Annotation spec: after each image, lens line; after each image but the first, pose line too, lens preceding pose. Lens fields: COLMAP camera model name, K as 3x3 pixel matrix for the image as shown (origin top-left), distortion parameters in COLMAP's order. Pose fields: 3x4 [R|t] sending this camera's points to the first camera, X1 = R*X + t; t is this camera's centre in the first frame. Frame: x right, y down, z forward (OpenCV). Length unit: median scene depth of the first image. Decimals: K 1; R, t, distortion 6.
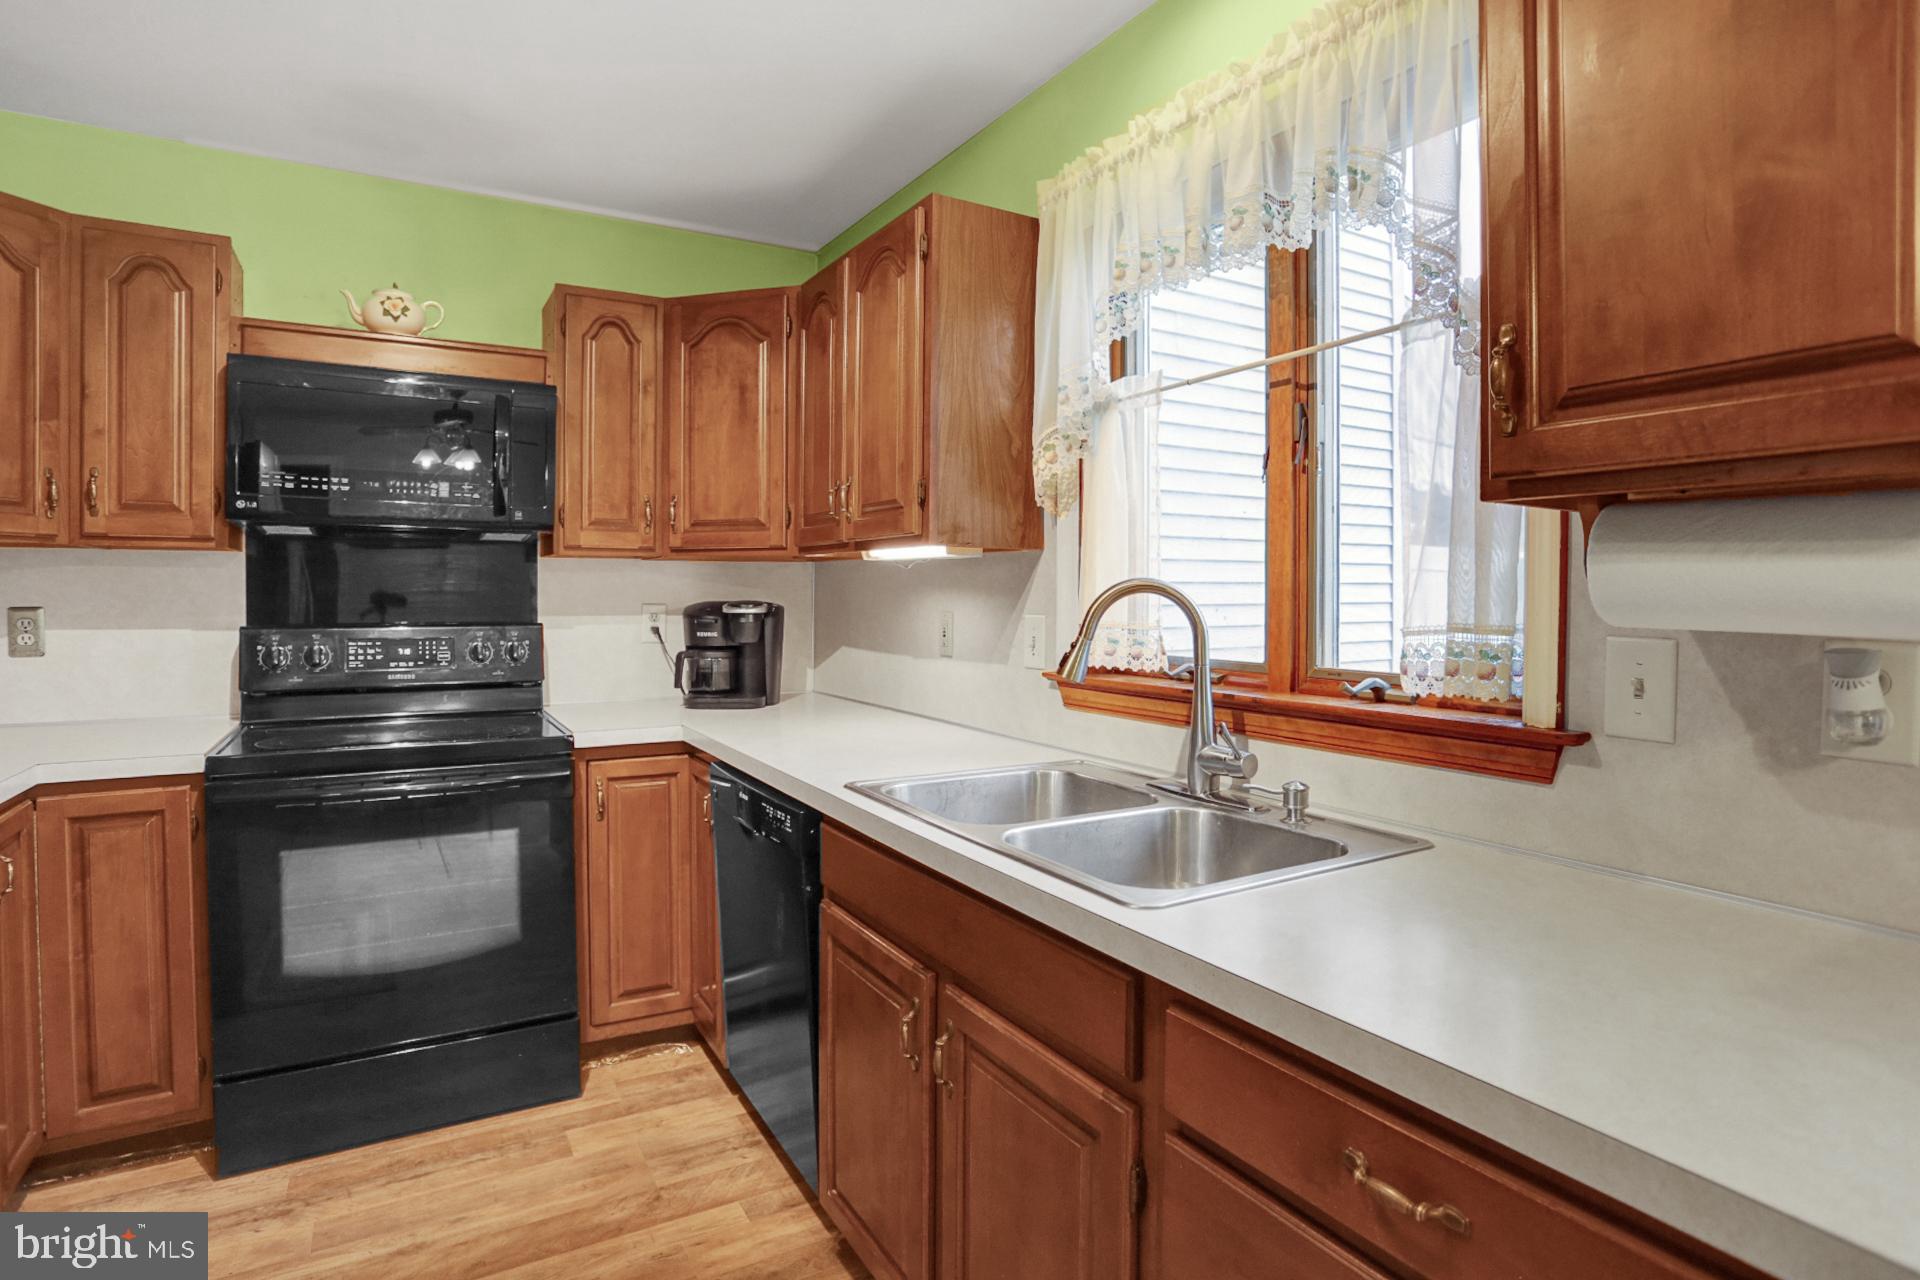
lens RADIAL K [[964.7, 0, 945.6], [0, 964.7, 611.5], [0, 0, 1]] dist [-0.060032, 0.020439]
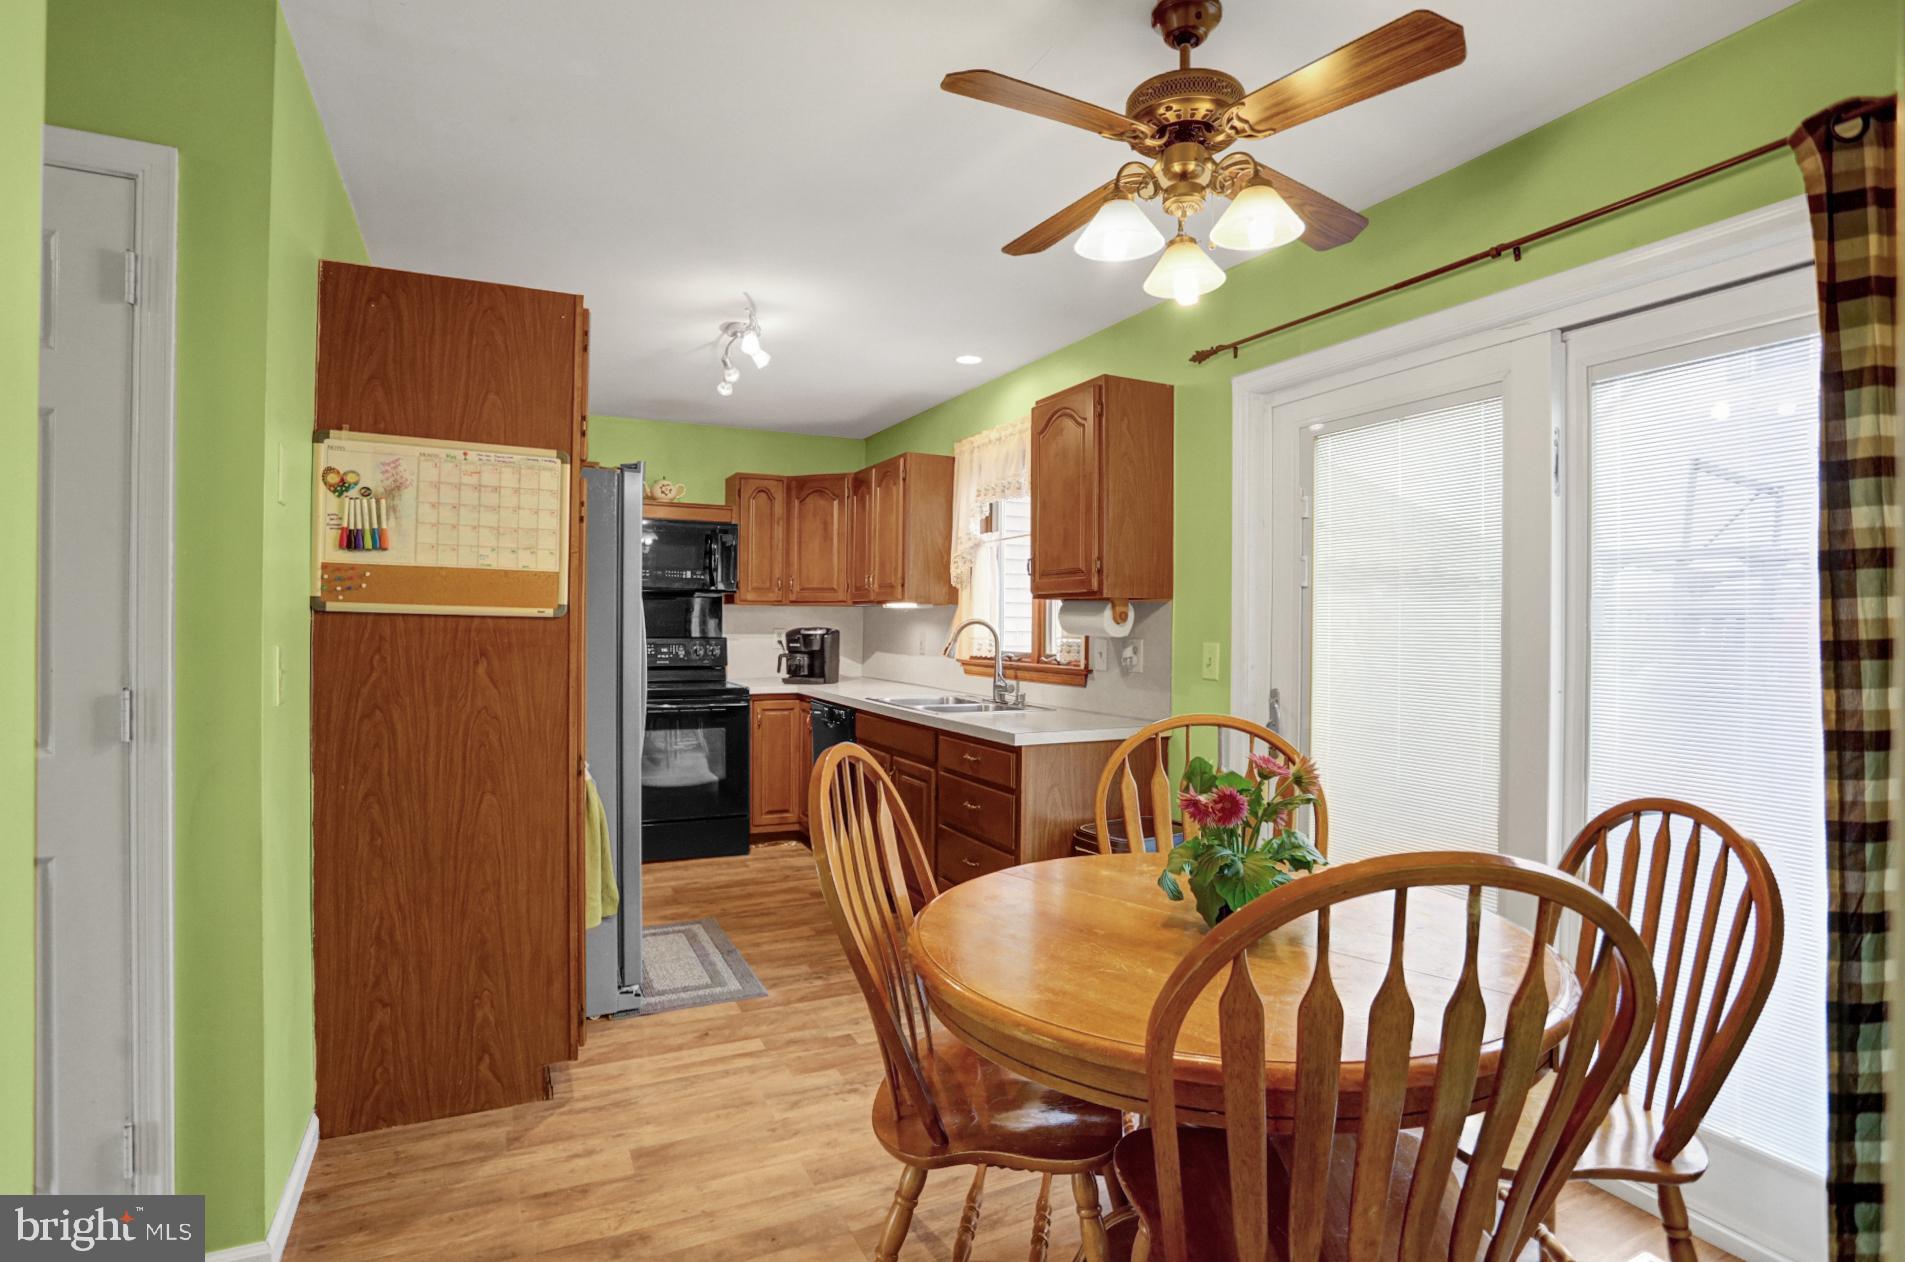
lens RADIAL K [[957.1, 0, 937.8], [0, 957.1, 632.7], [0, 0, 1]] dist [-0.060032, 0.020439]
pose [[0.996475, 0.006248, -0.083659, 0.218379], [-0.006958, 0.999942, -0.008194, 0.017272], [0.083603, 0.008747, 0.996461, -1.108022]]
